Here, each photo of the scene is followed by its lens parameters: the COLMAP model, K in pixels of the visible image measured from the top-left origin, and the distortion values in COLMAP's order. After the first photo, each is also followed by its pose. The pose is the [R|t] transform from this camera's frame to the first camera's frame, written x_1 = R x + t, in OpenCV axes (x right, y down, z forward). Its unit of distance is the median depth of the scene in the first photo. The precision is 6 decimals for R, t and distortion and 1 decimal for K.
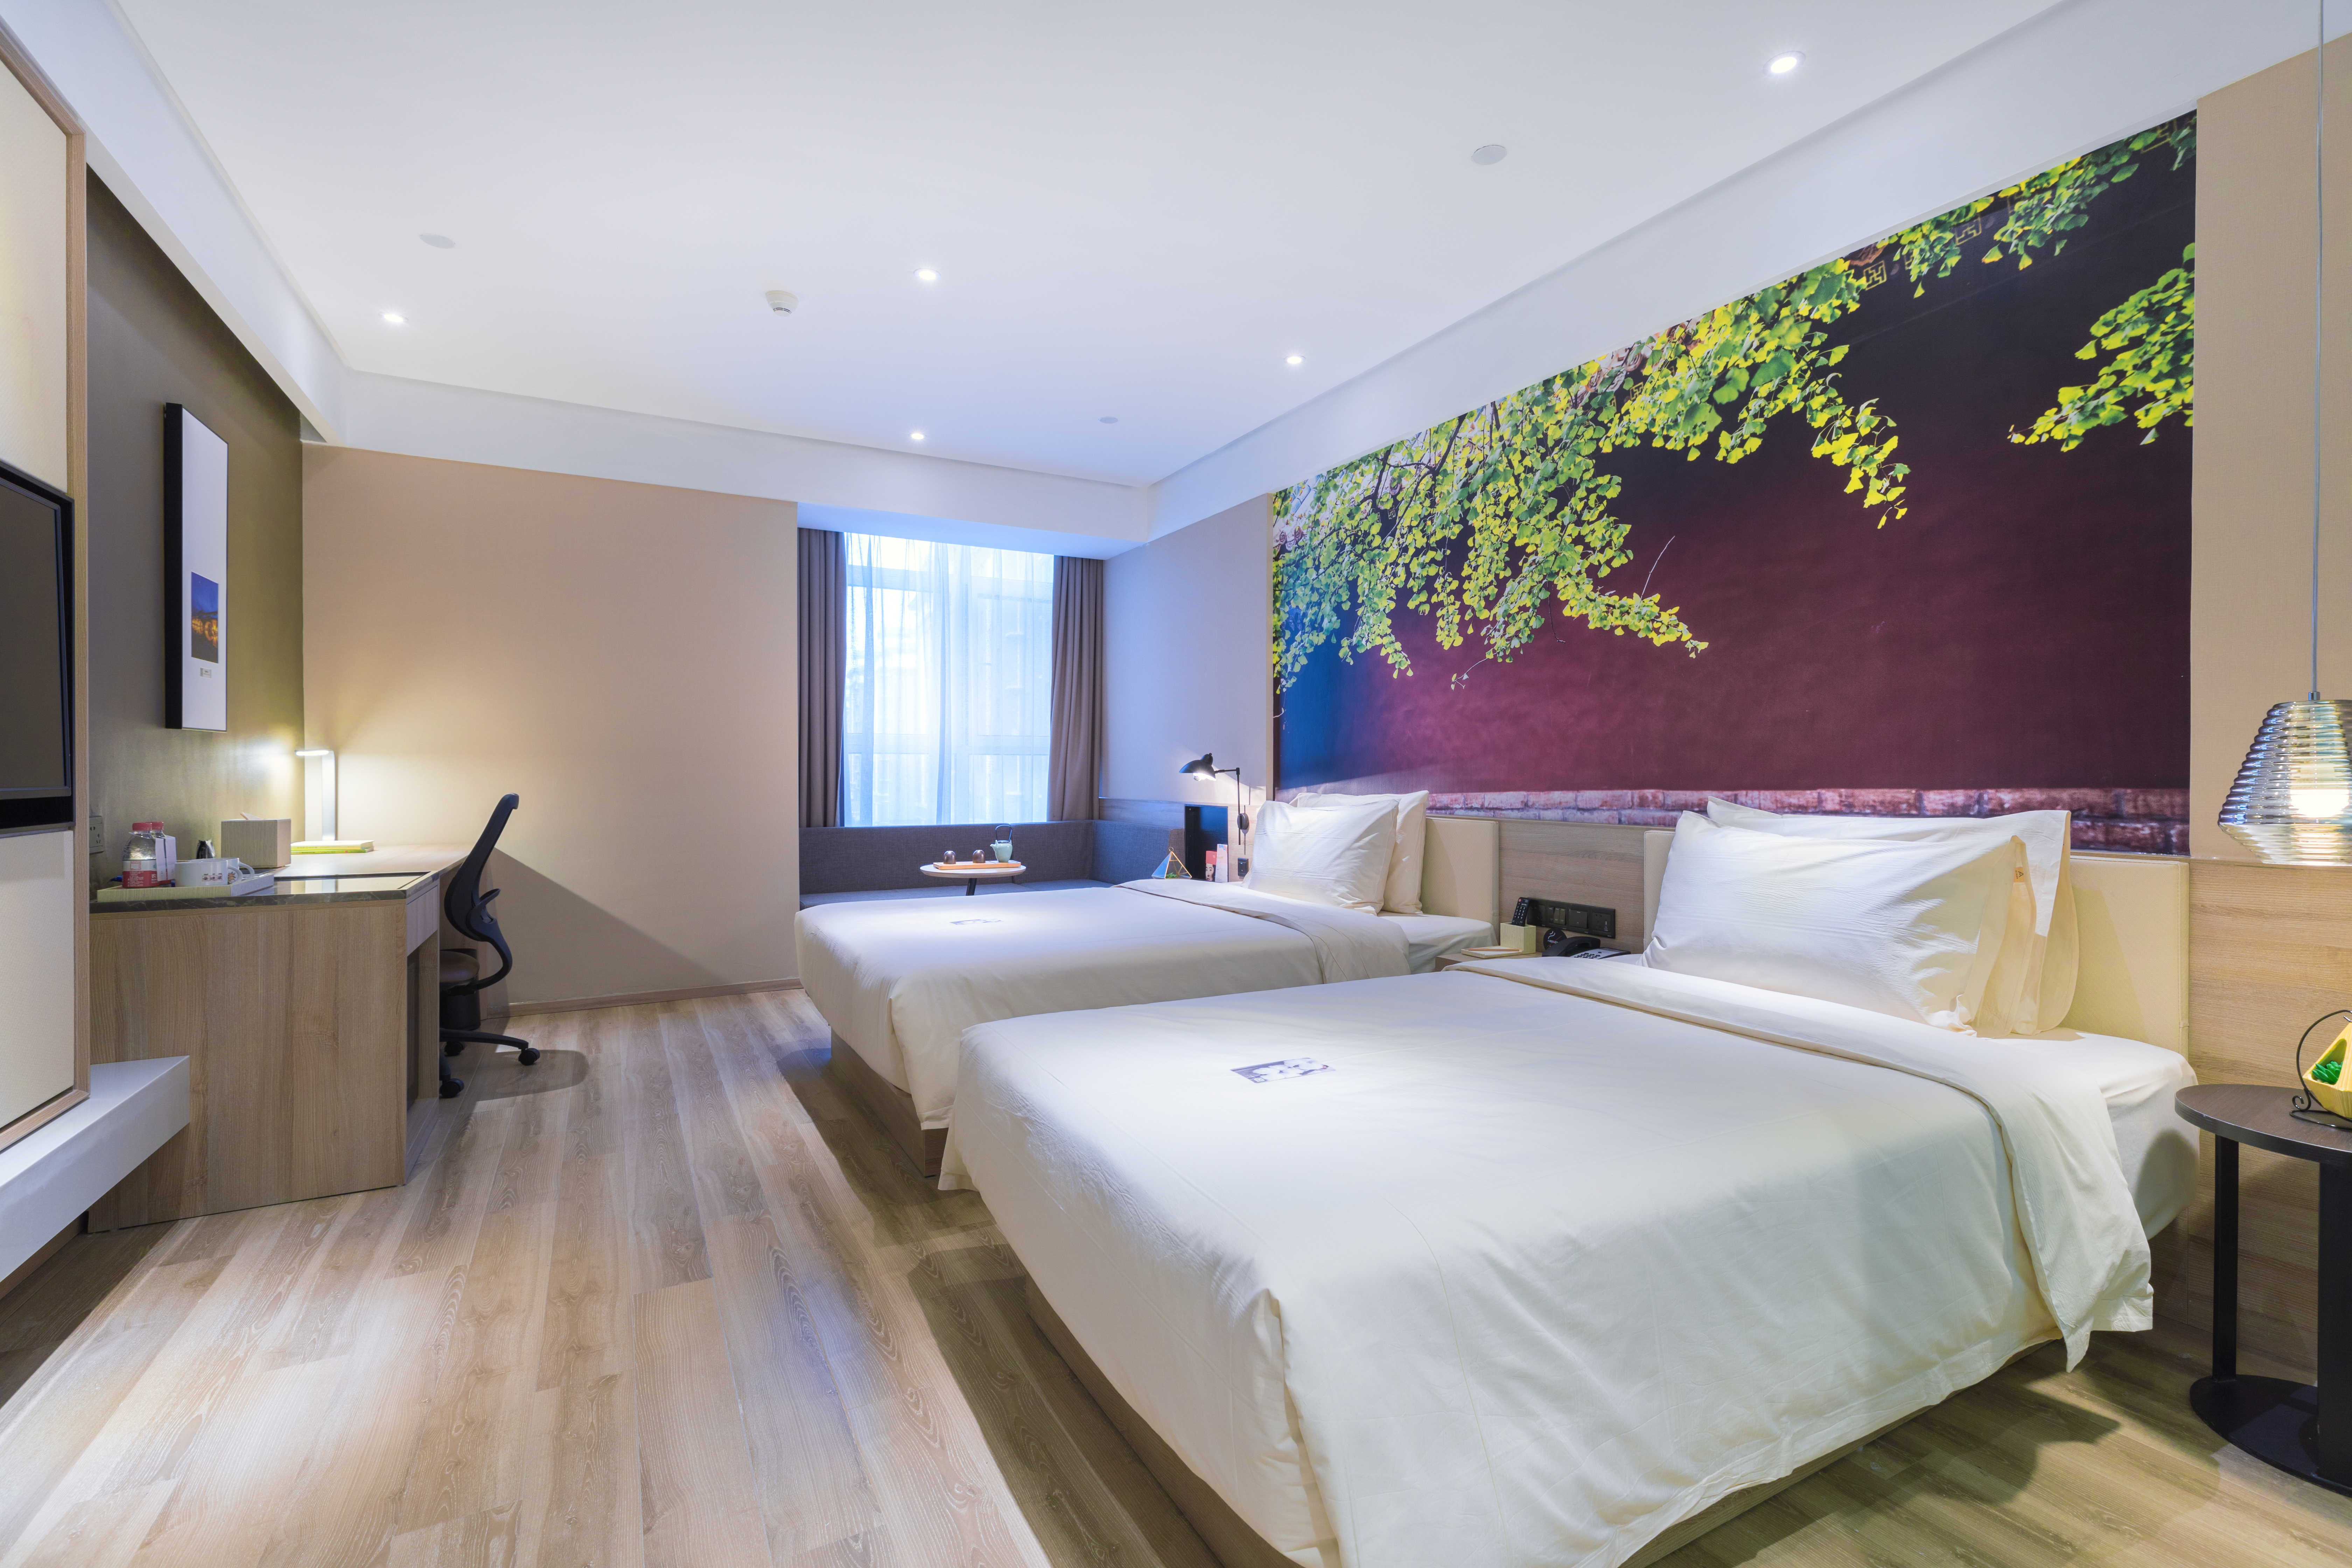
lens RADIAL K [[1037.3, 0, 1176.0], [0, 1037.3, 784.0], [0, 0, 1]] dist [-0.001578, -0.000545]
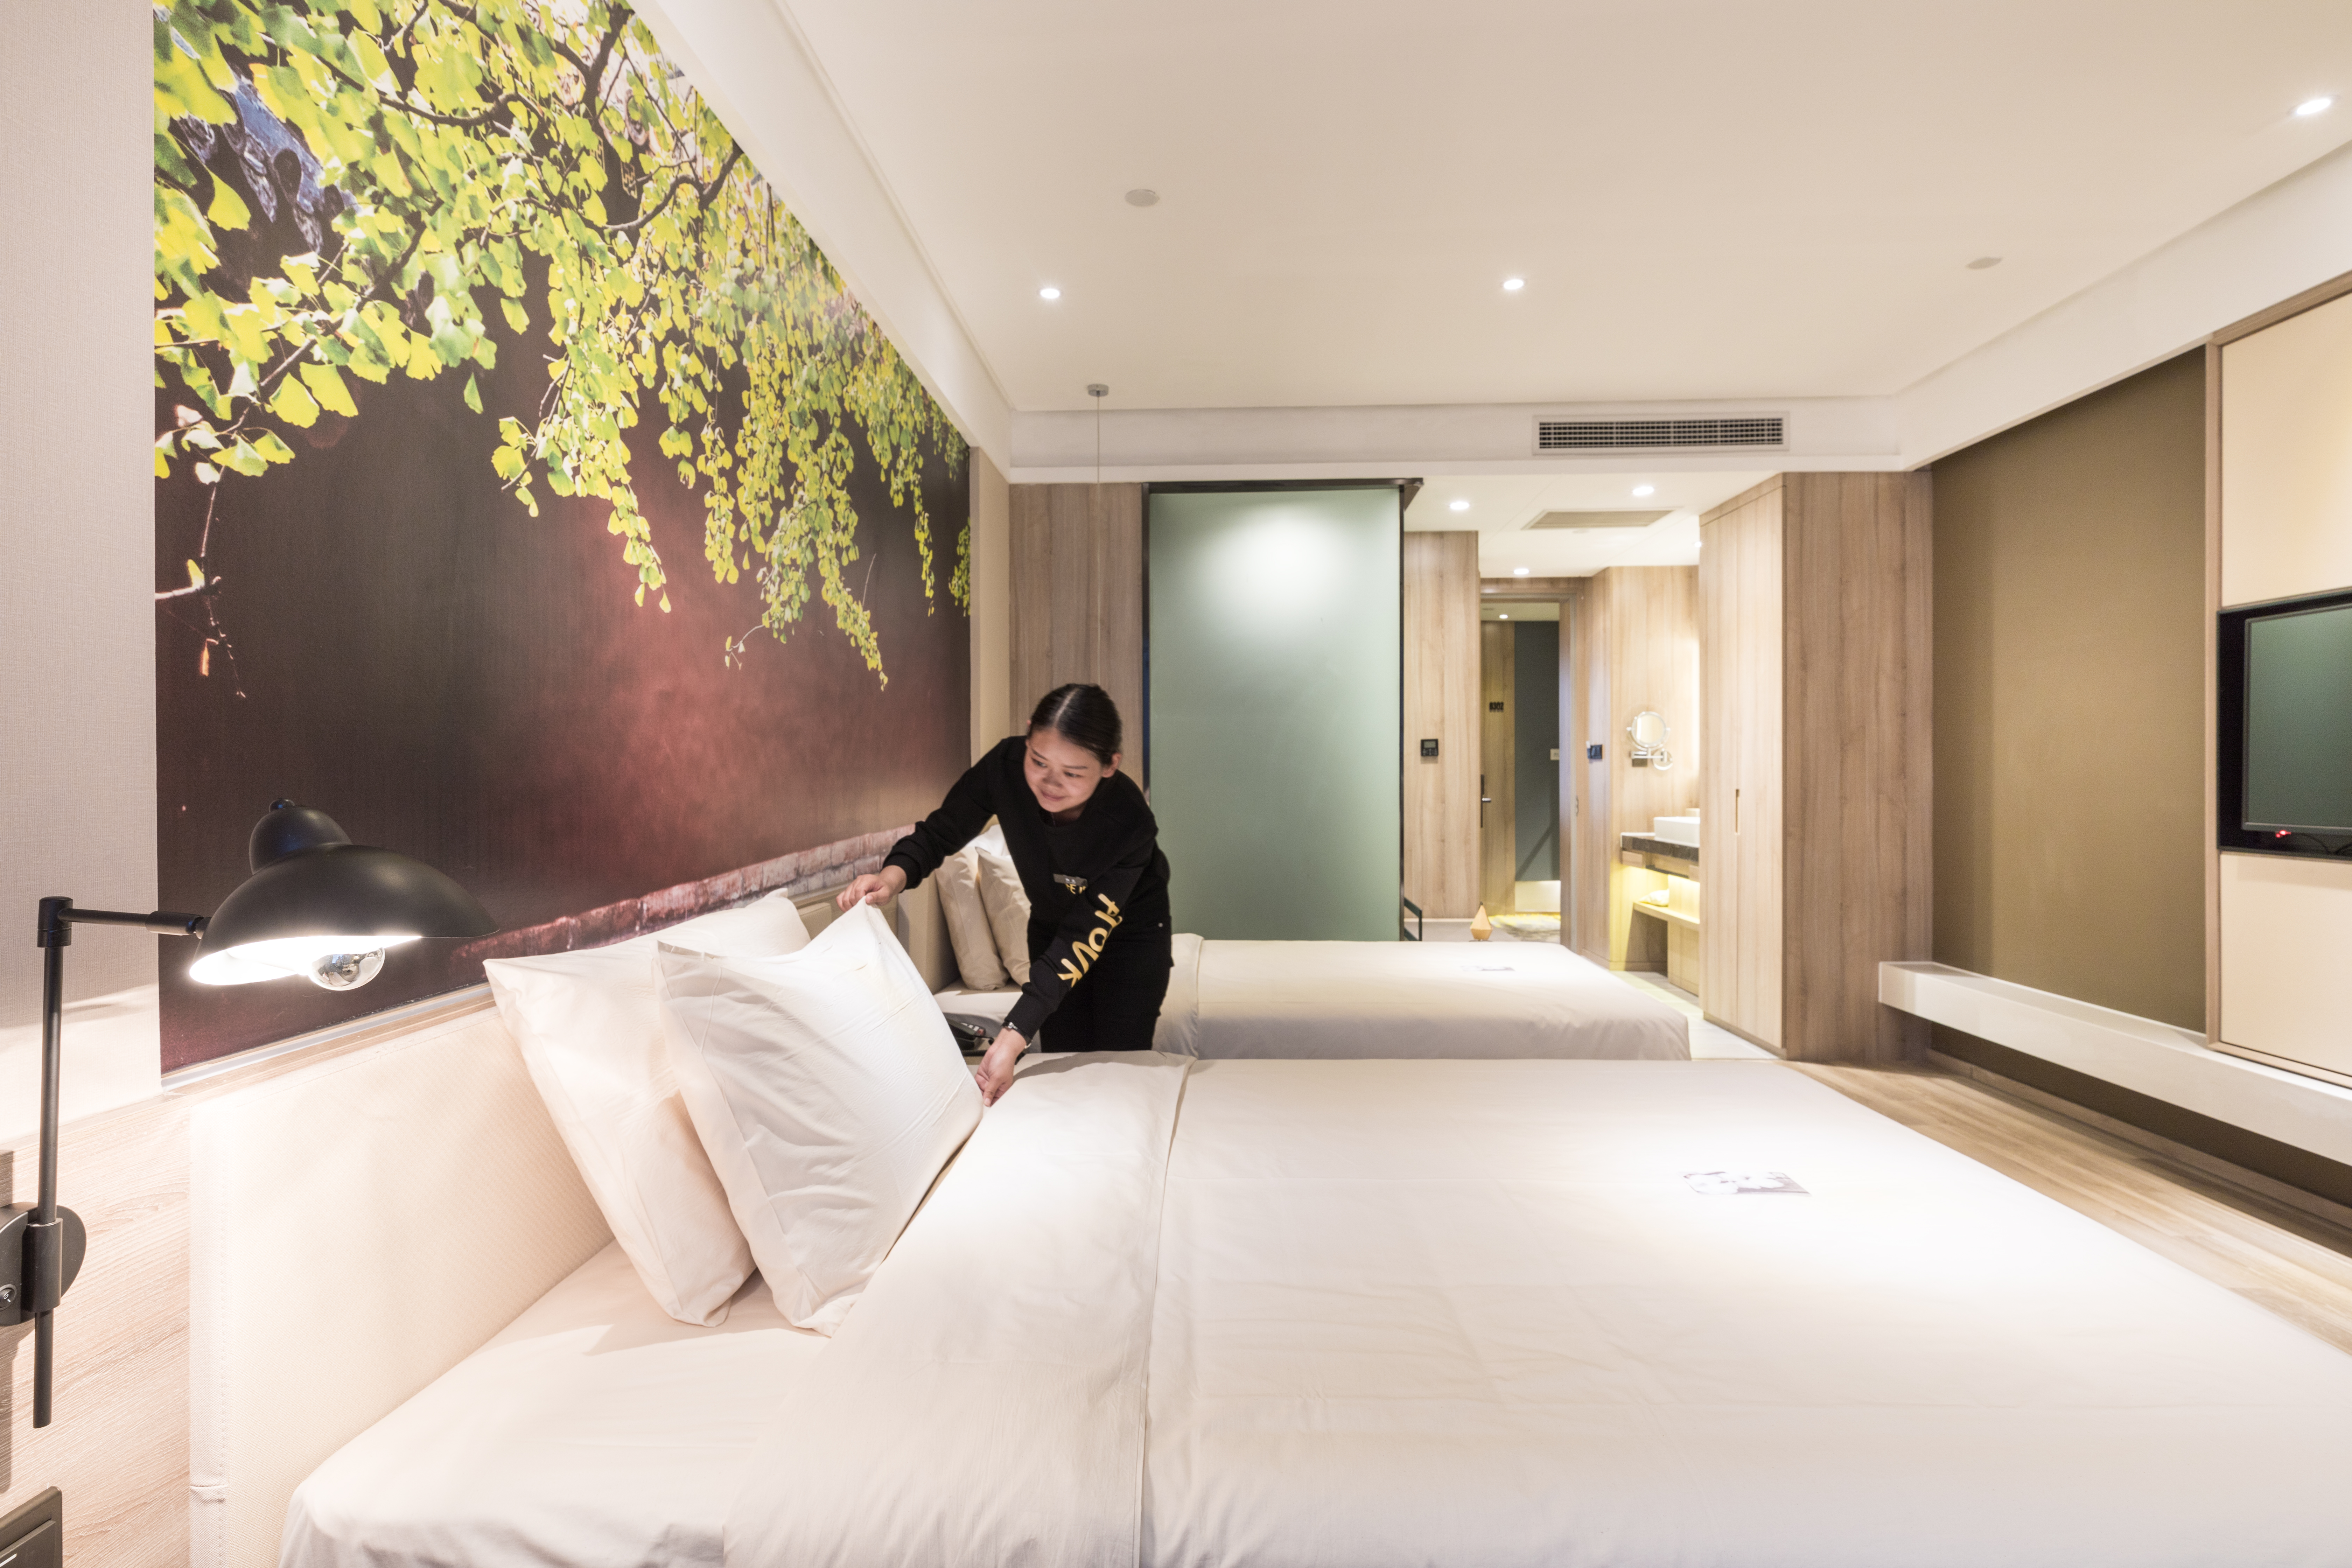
lens RADIAL K [[1149.1, 0, 1176.0], [0, 1149.1, 784.0], [0, 0, 1]] dist [-0.002984, -0.000660]
pose [[-0.860904, -0.006587, 0.508725, -0.244037], [0.004832, 0.999765, 0.021122, -0.052535], [-0.508745, 0.020642, -0.860670, 1.620807]]
